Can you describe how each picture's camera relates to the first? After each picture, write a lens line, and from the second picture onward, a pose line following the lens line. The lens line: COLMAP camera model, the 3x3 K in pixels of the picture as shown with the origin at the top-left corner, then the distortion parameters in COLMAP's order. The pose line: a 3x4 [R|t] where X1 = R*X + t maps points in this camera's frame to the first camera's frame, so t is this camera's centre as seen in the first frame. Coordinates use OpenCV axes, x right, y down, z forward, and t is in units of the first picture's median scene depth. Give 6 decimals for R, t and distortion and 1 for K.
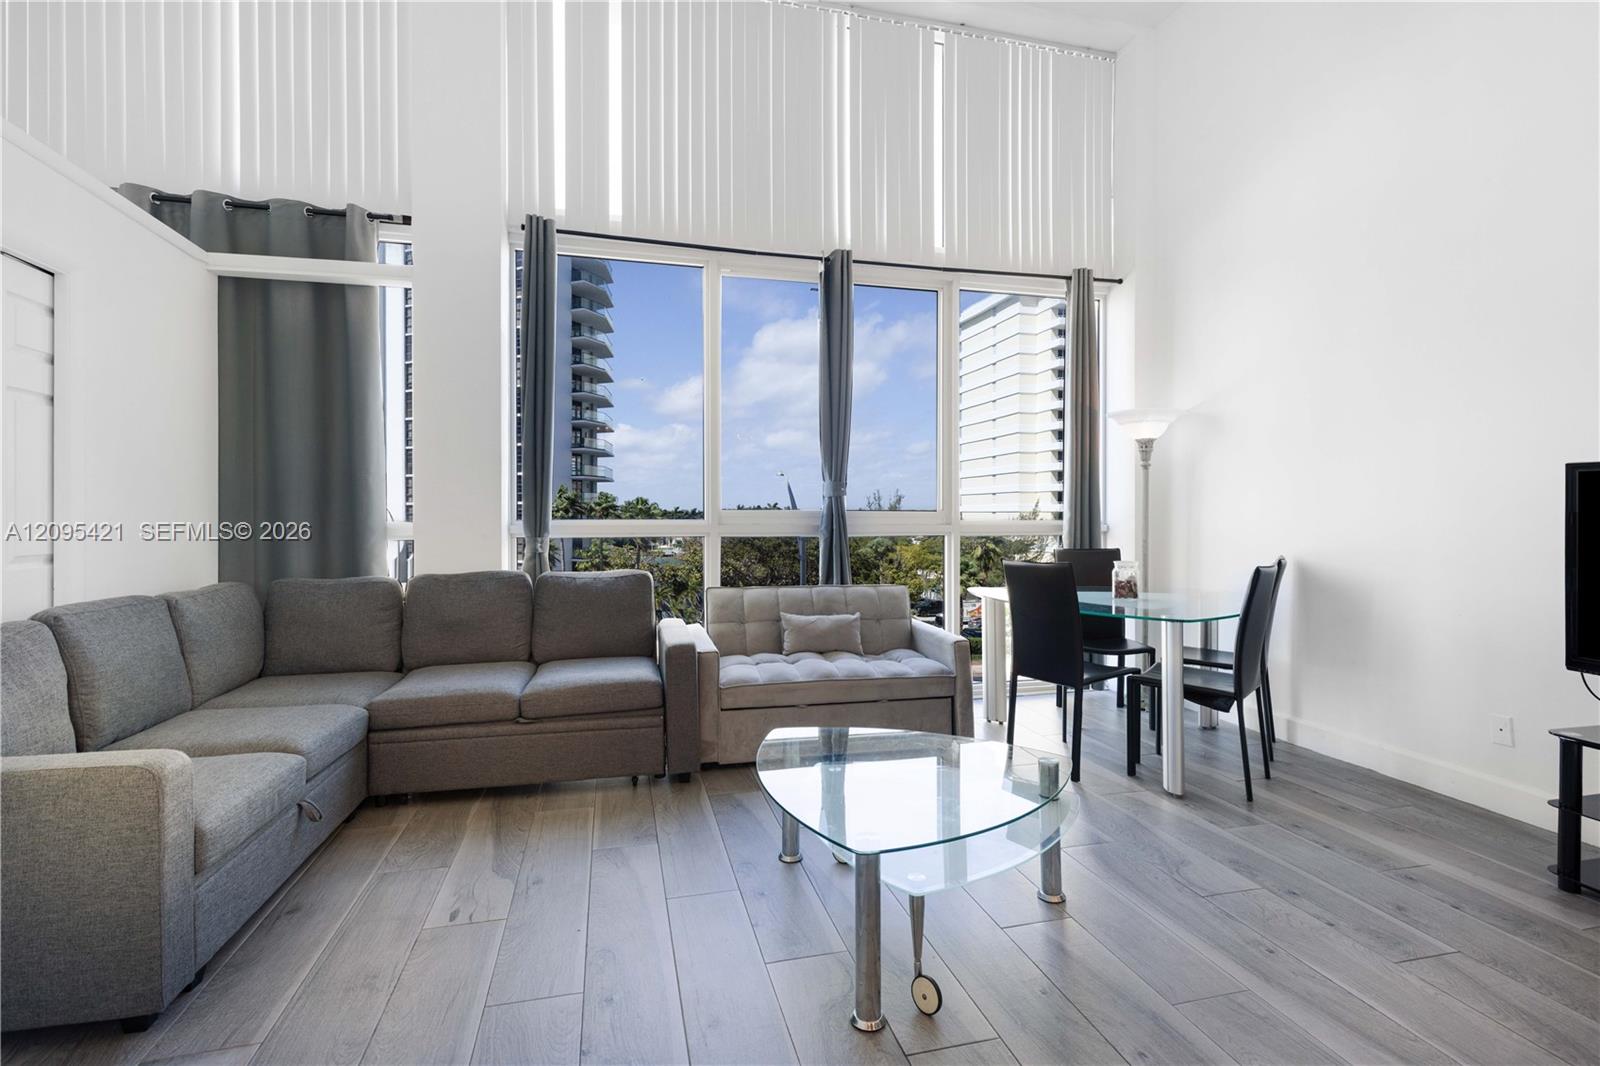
lens RADIAL K [[738.9, 0, 791.9], [0, 738.9, 512.2], [0, 0, 1]] dist [0.012713, -0.004101]
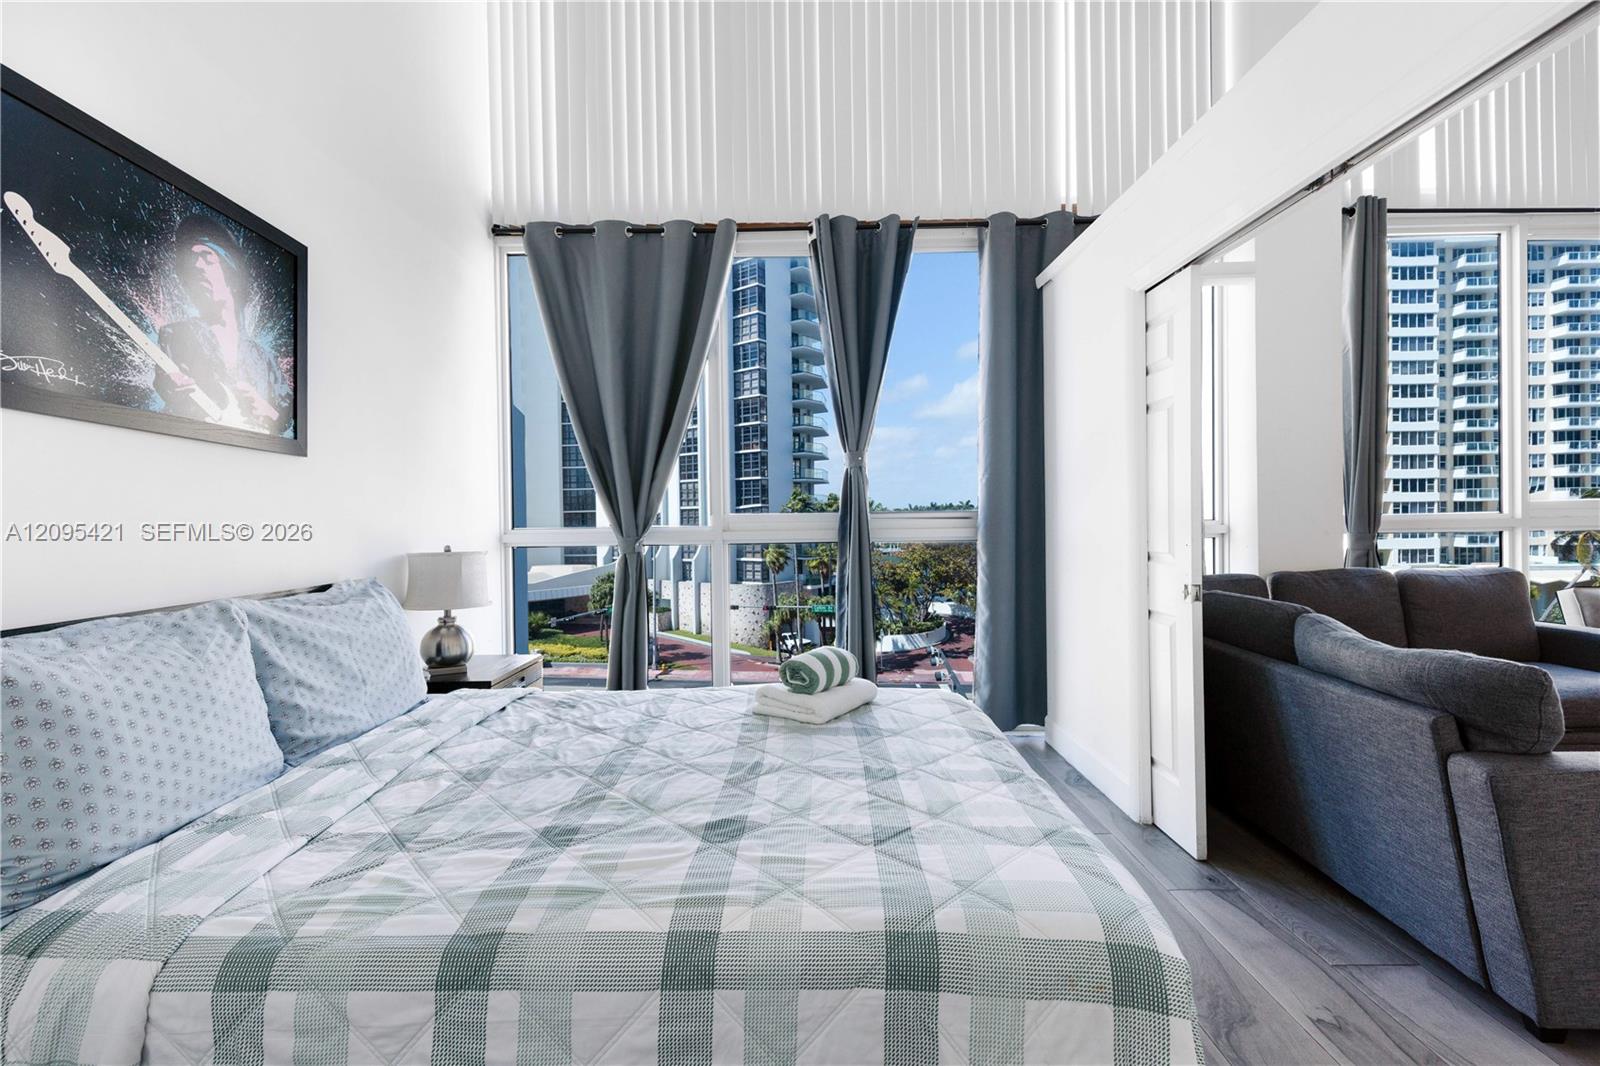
lens RADIAL K [[724.4, 0, 792.6], [0, 724.4, 525.5], [0, 0, 1]] dist [0.010342, -0.000208]
pose [[0.967264, -0.013741, -0.253400, -0.840654], [0.018721, 0.999676, 0.017254, -0.007074], [0.253081, -0.021433, 0.967208, -0.107253]]
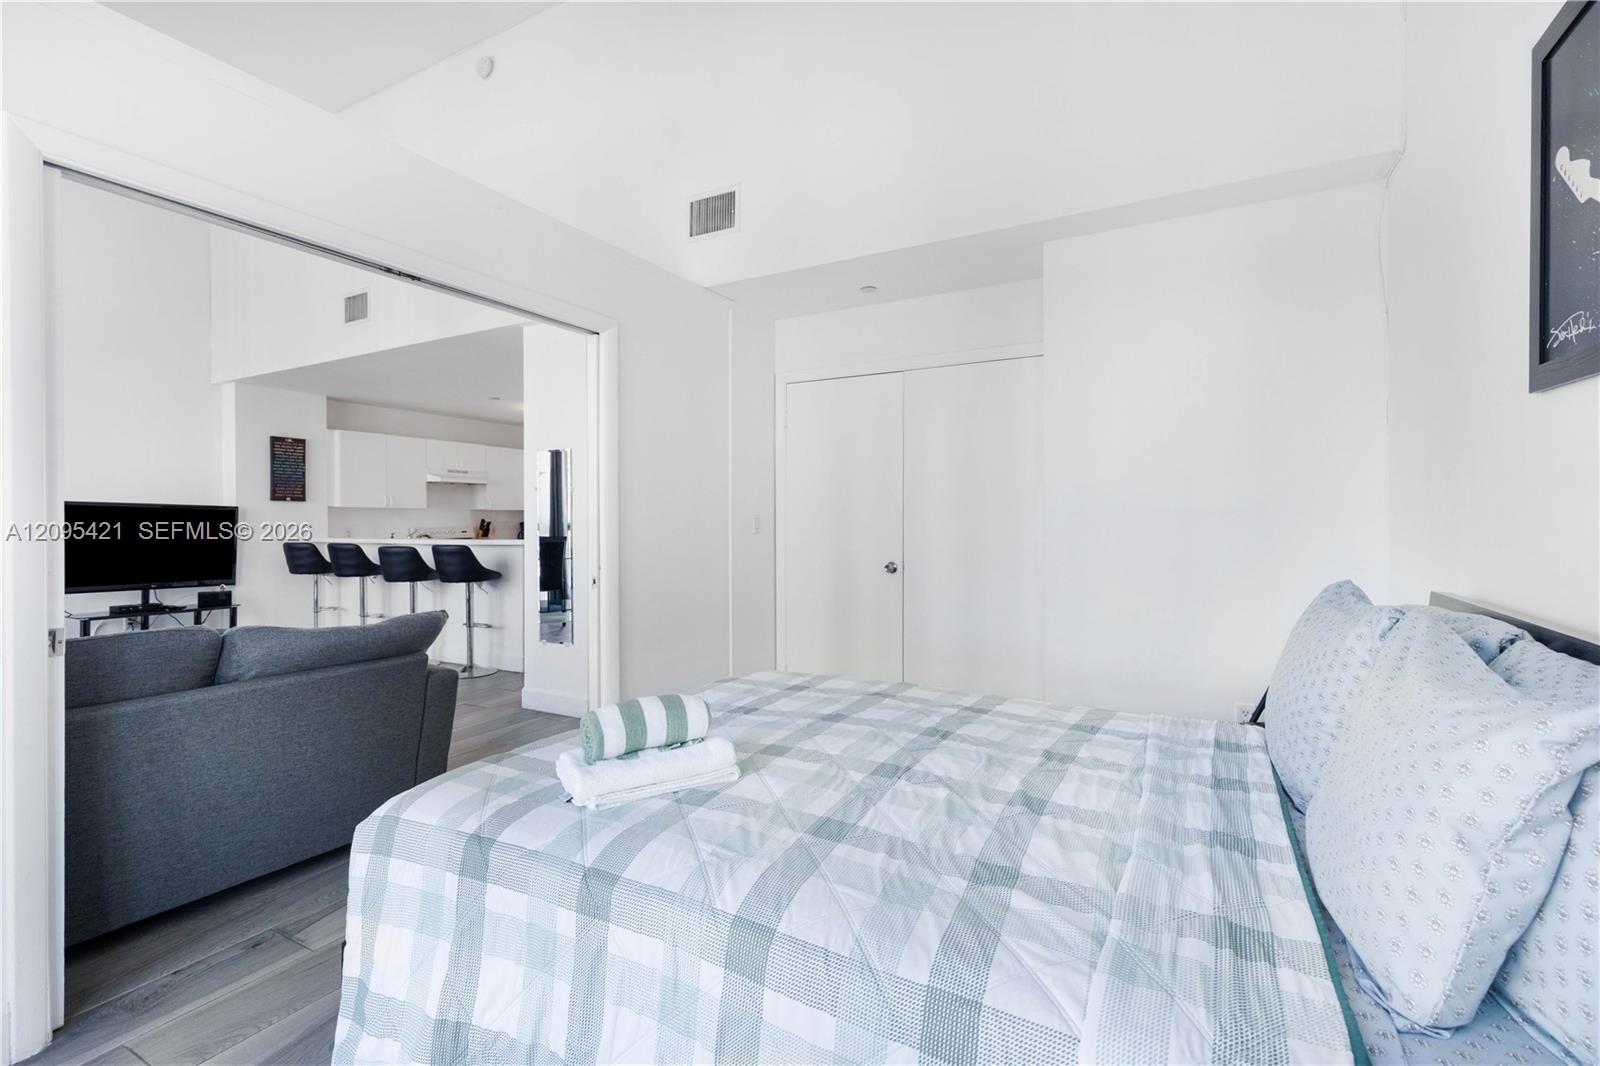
lens RADIAL K [[738.9, 0, 785.9], [0, 738.9, 527.7], [0, 0, 1]] dist [0.012713, -0.004101]
pose [[-0.720315, -0.005369, 0.693626, -1.316862], [-0.001023, 0.999977, 0.006679, -0.001578], [-0.693646, 0.004101, -0.720304, 0.693593]]
